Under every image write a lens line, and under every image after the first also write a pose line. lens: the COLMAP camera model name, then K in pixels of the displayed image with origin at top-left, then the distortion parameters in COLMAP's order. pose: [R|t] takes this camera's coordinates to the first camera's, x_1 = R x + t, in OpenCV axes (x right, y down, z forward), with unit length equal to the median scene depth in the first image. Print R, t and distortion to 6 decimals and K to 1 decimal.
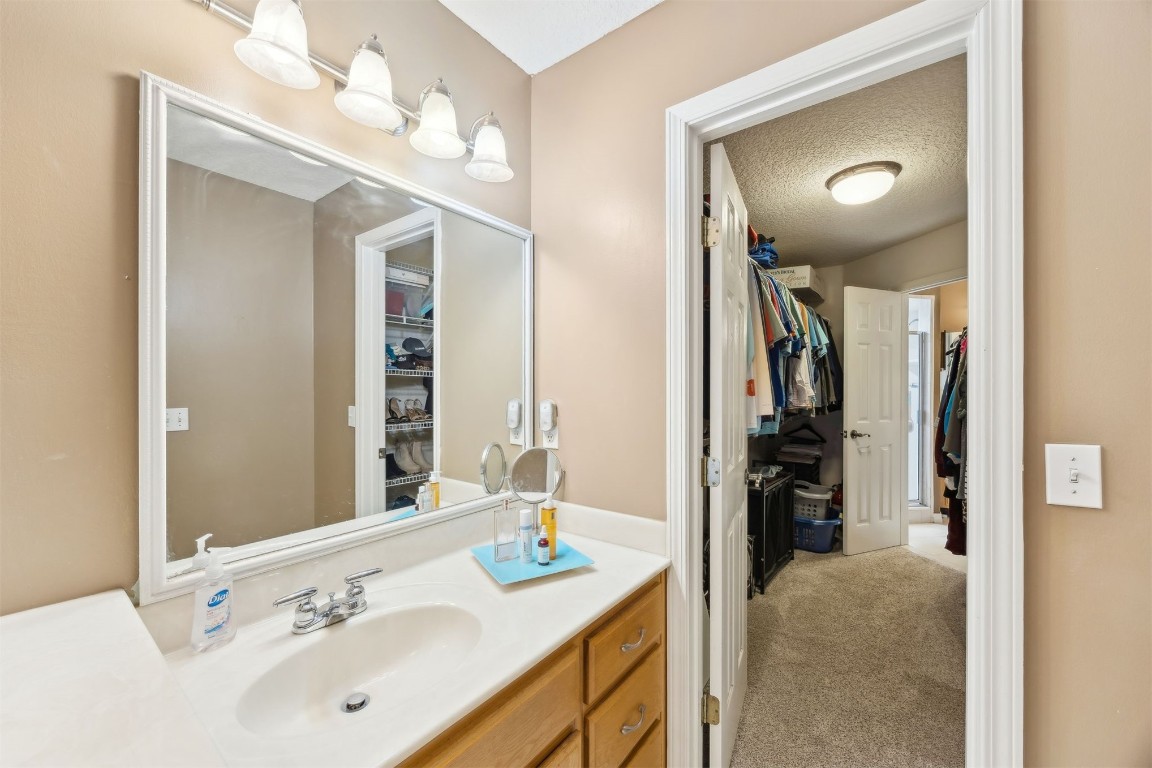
lens RADIAL K [[441.0, 0, 574.0], [0, 441.0, 392.8], [0, 0, 1]] dist [-0.013842, 0.000178]
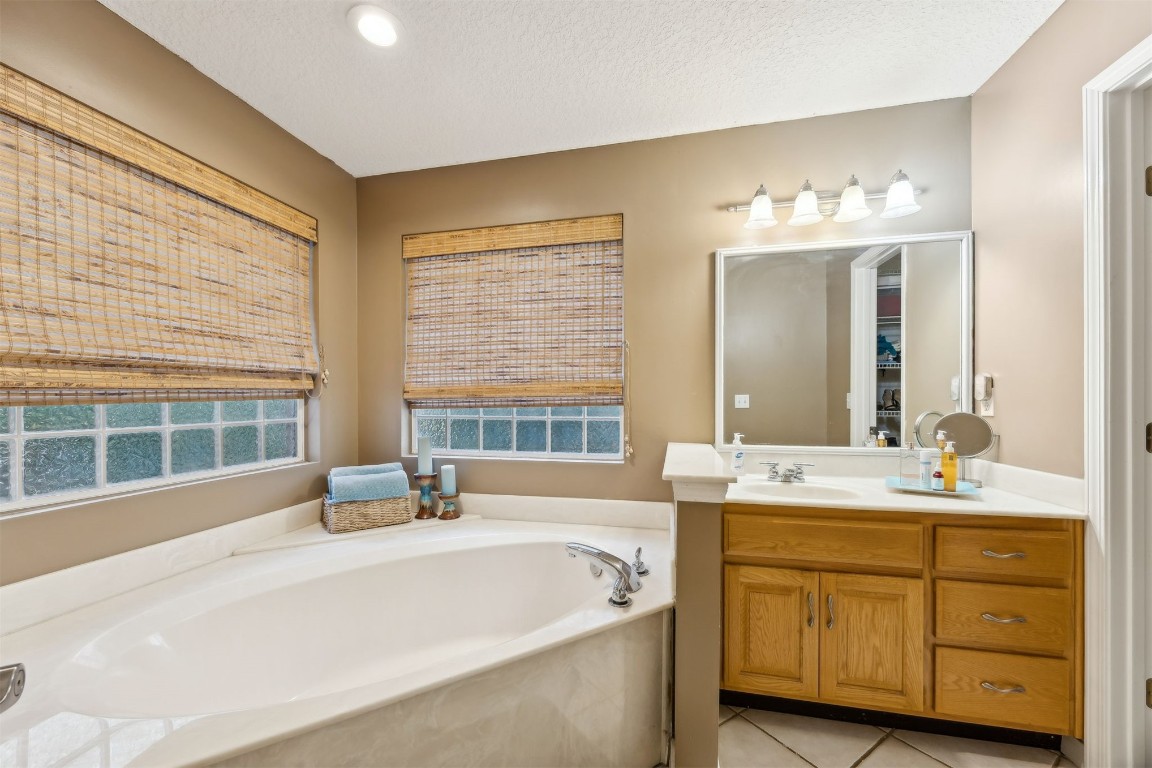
lens RADIAL K [[441.0, 0, 566.7], [0, 441.0, 403.1], [0, 0, 1]] dist [-0.013842, 0.000178]
pose [[0.403577, 0.003329, -0.914940, 0.547798], [-0.003881, 0.999991, 0.001926, 0.096326], [0.914937, 0.002773, 0.403586, -0.458747]]
